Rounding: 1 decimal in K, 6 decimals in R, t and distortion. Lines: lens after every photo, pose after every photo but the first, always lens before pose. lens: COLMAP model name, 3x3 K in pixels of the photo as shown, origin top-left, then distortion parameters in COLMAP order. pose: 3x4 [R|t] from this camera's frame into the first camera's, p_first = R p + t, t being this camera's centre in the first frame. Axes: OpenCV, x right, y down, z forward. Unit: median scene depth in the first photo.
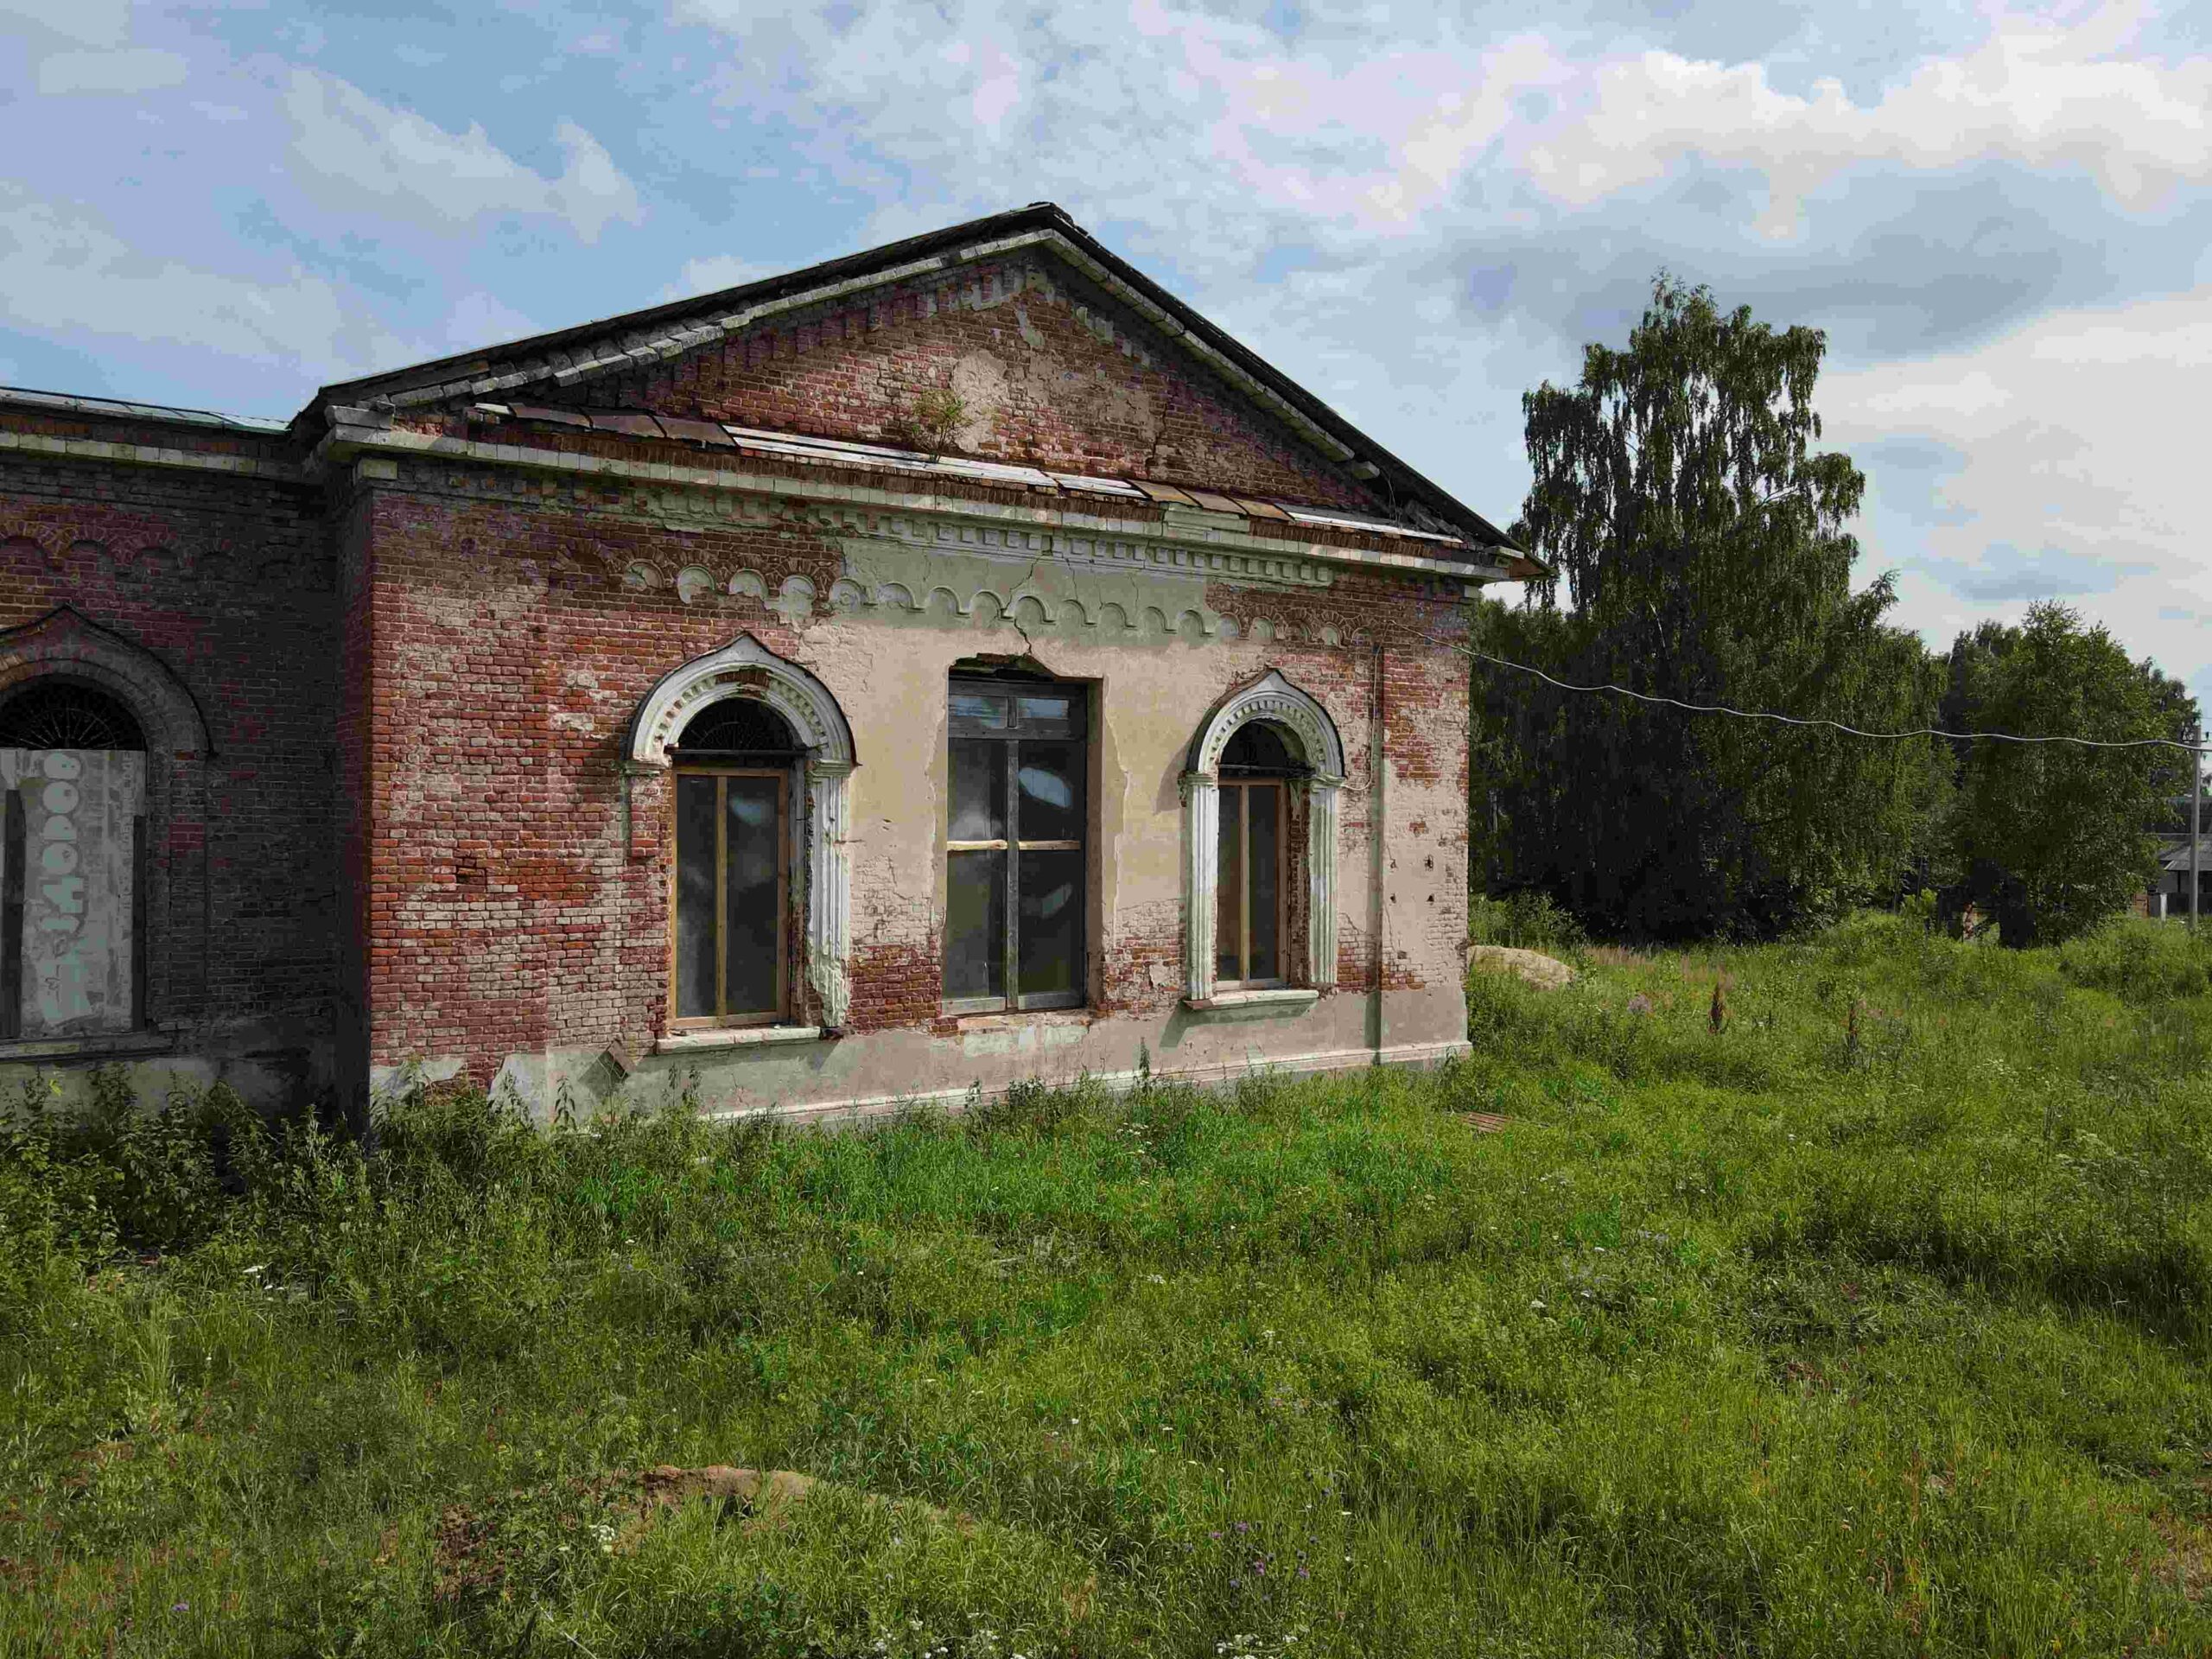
lens RADIAL K [[1601.2, 0, 1111.8], [0, 1601.2, 838.0], [0, 0, 1]] dist [0.009920, 0.000202]
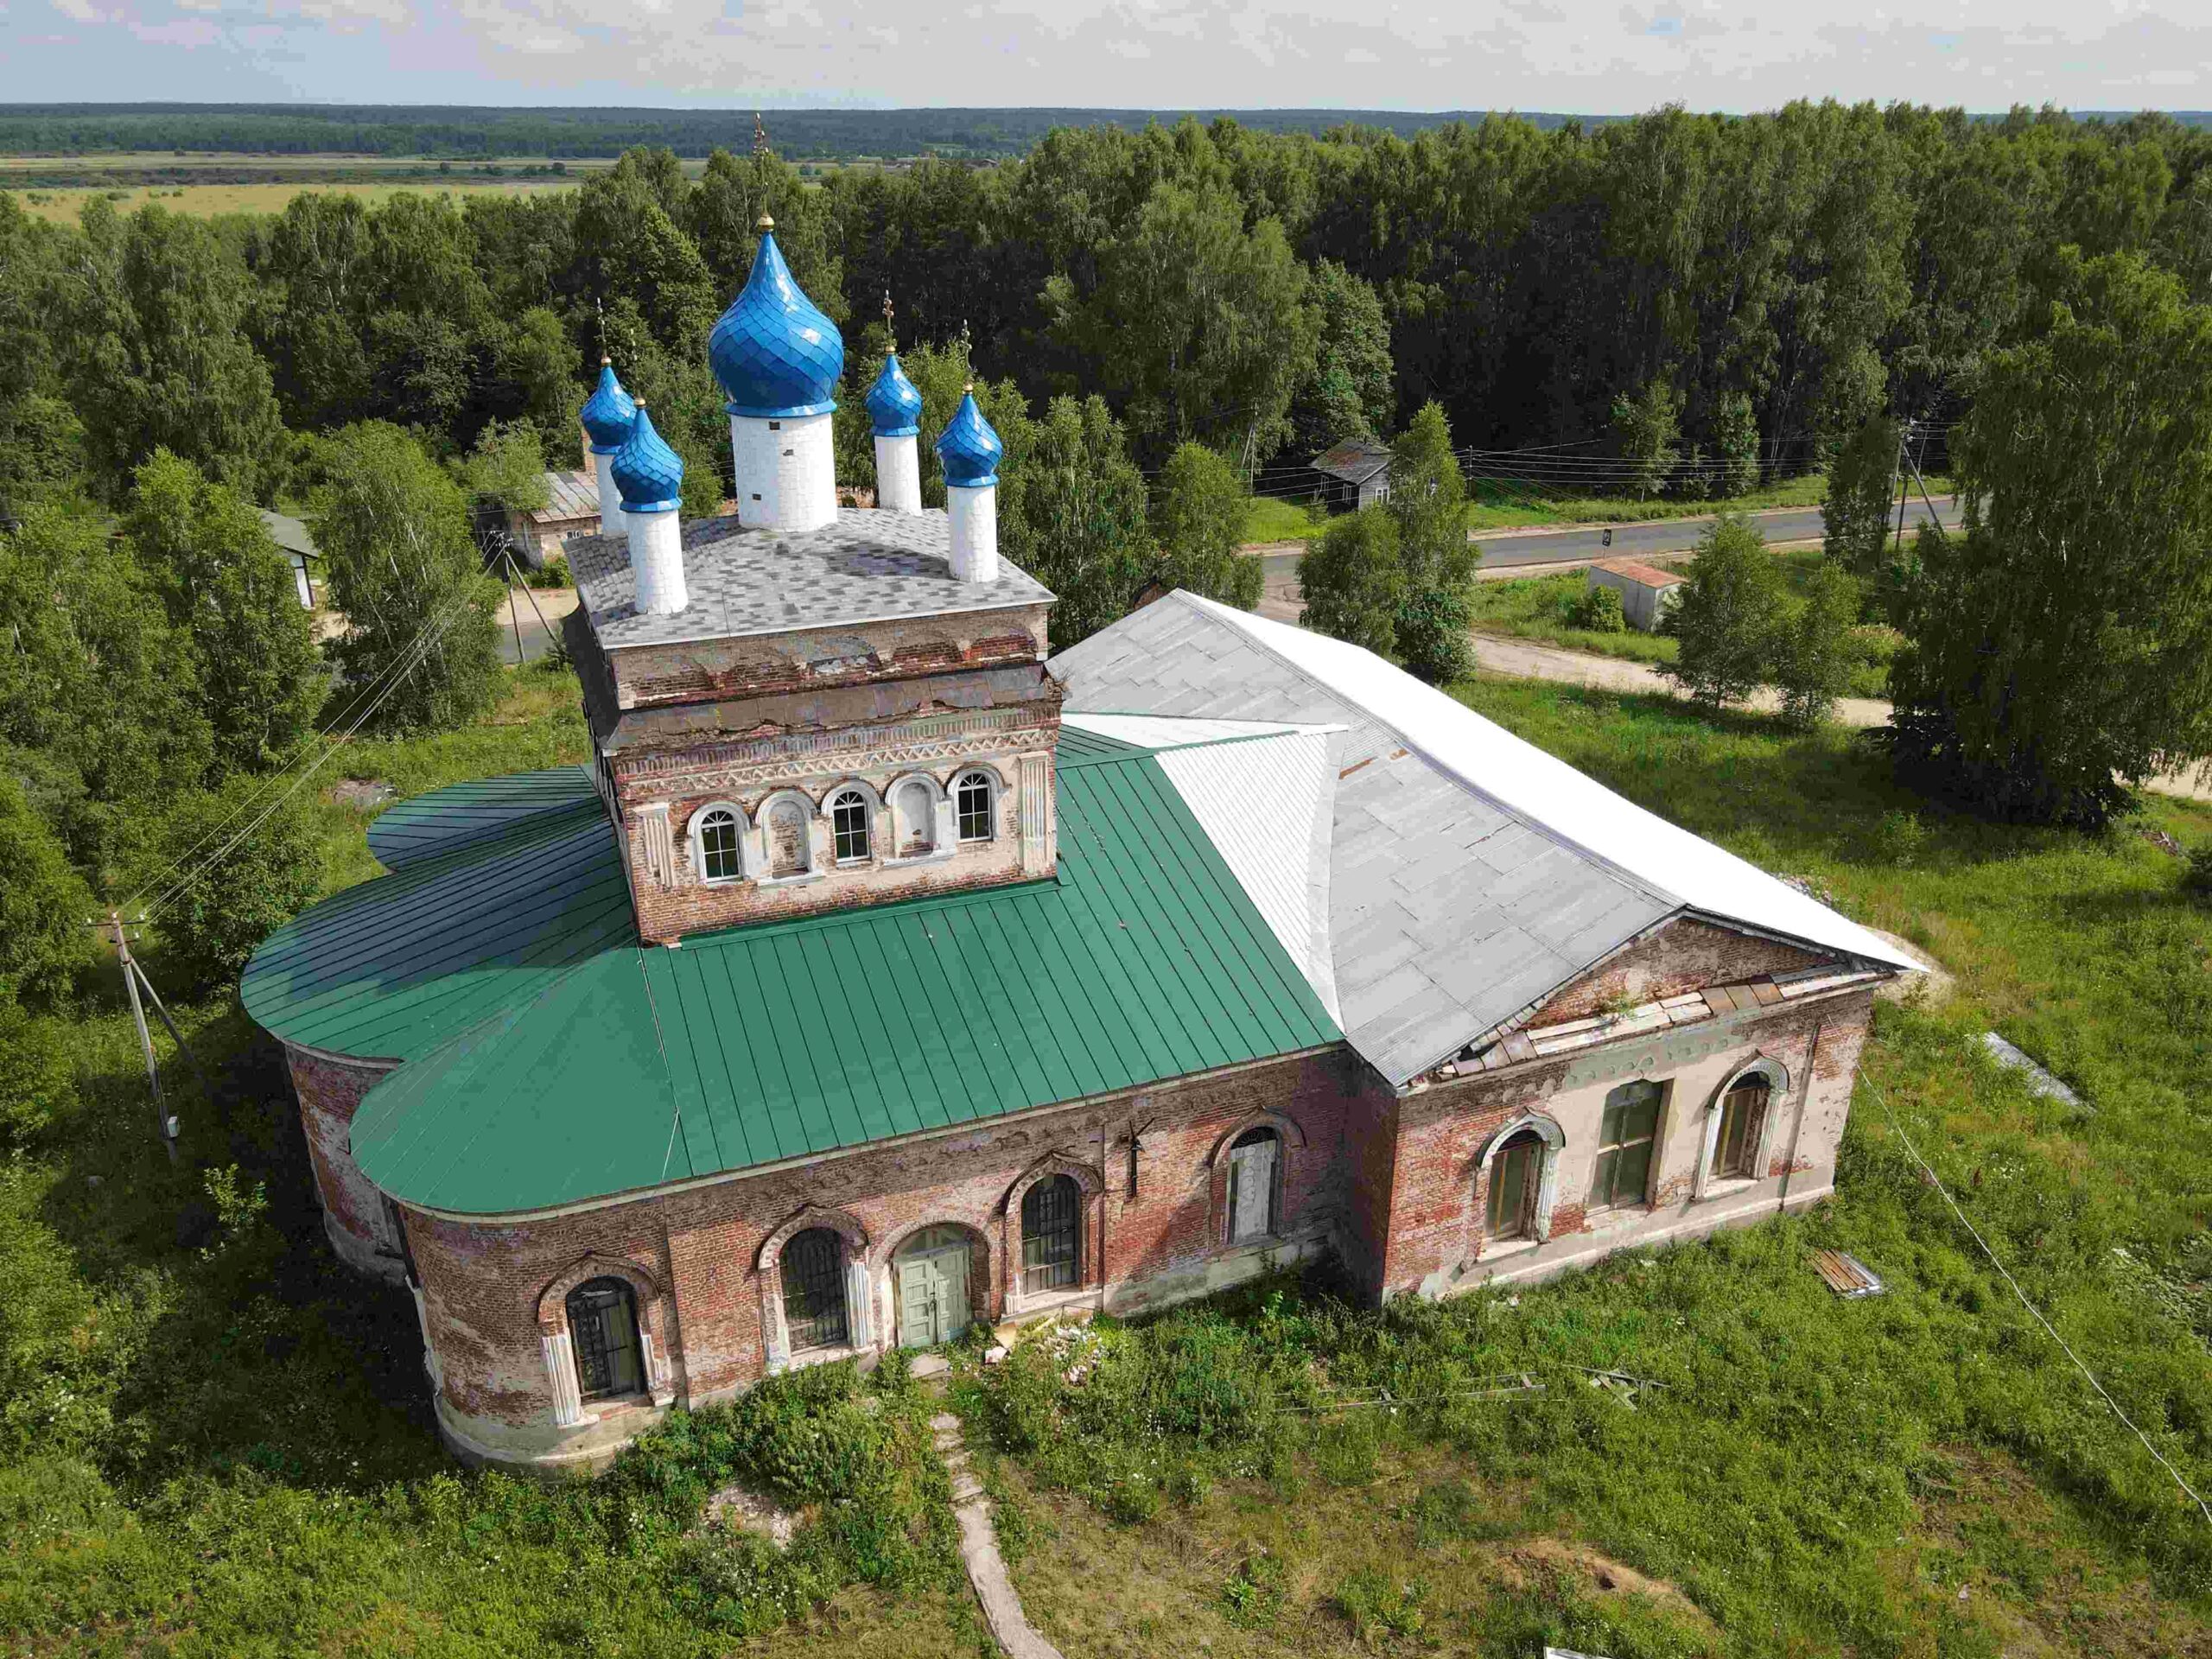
lens RADIAL K [[1601.2, 0, 1111.8], [0, 1601.2, 838.0], [0, 0, 1]] dist [0.009920, 0.000202]
pose [[0.980773, 0.076974, -0.179332, -0.375831], [-0.000223, 0.919369, 0.393396, -1.212806], [0.195153, -0.385793, 0.901709, -0.904224]]
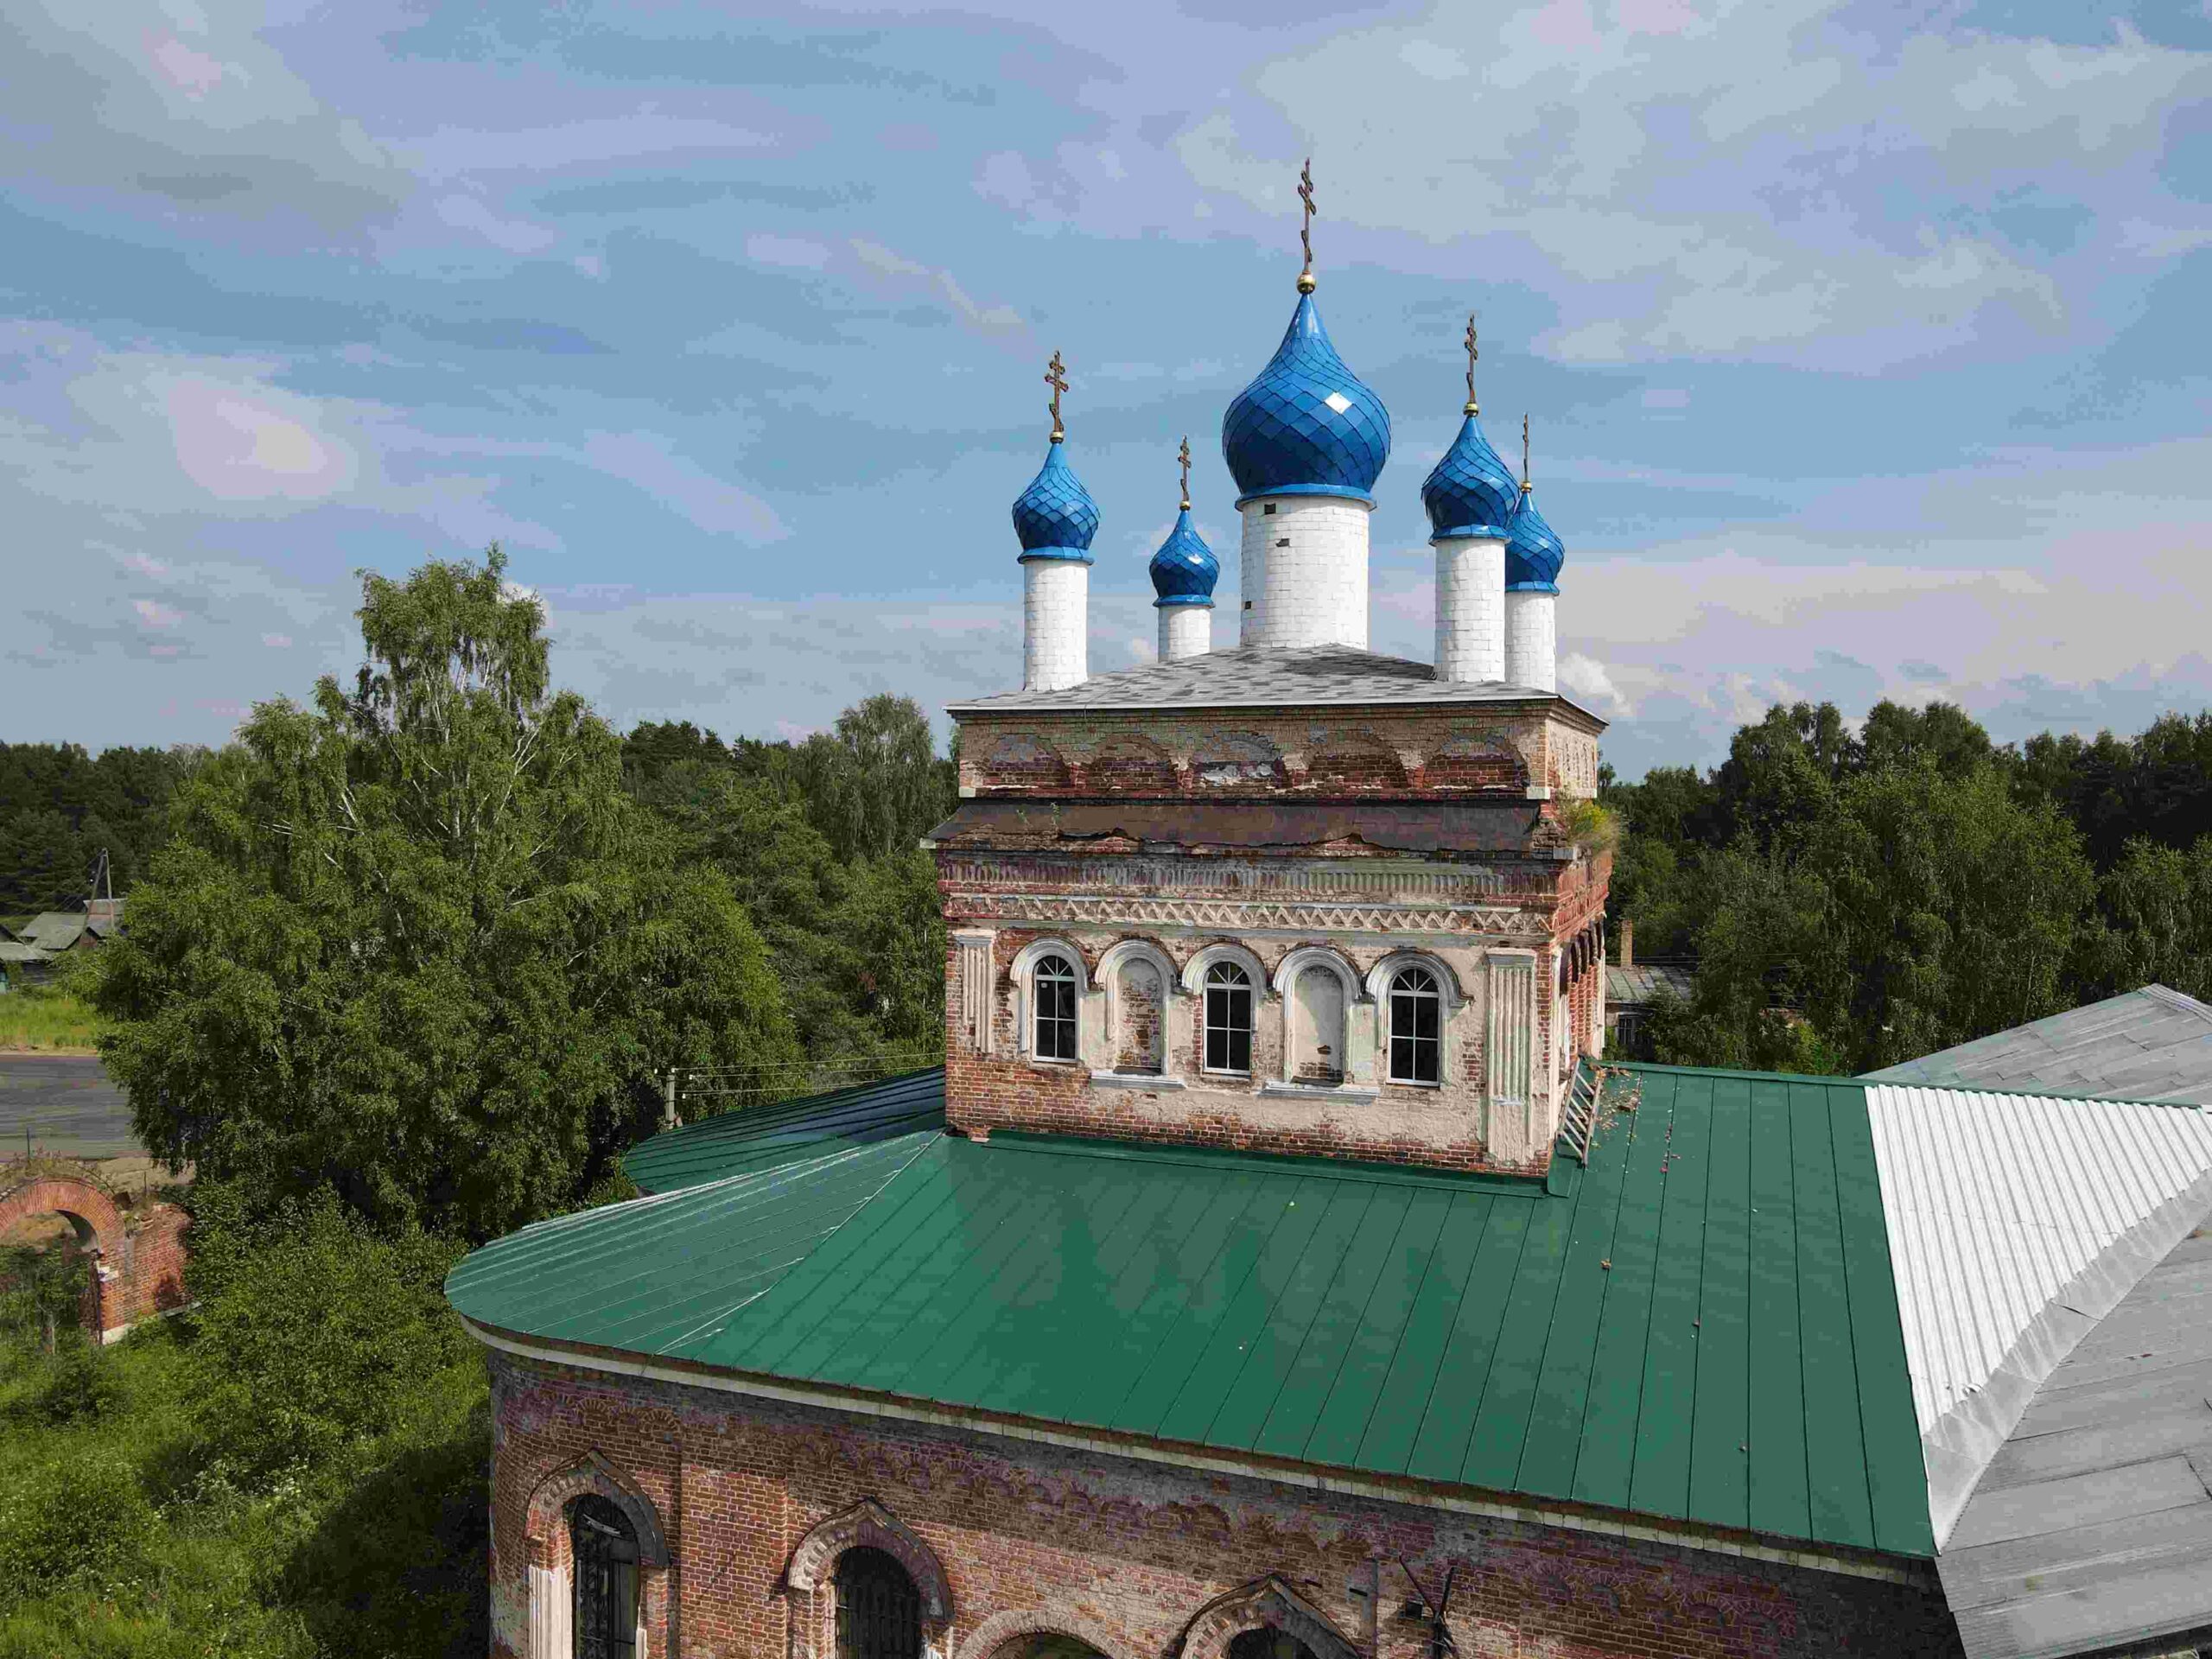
lens RADIAL K [[1638.3, 0, 1114.3], [0, 1638.3, 815.7], [0, 0, 1]] dist [0.012062, 0.003787]
pose [[0.599991, 0.018669, -0.799789, 0.005416], [-0.018430, 0.999785, 0.009511, -0.607191], [0.799794, 0.009034, 0.600206, -0.049665]]
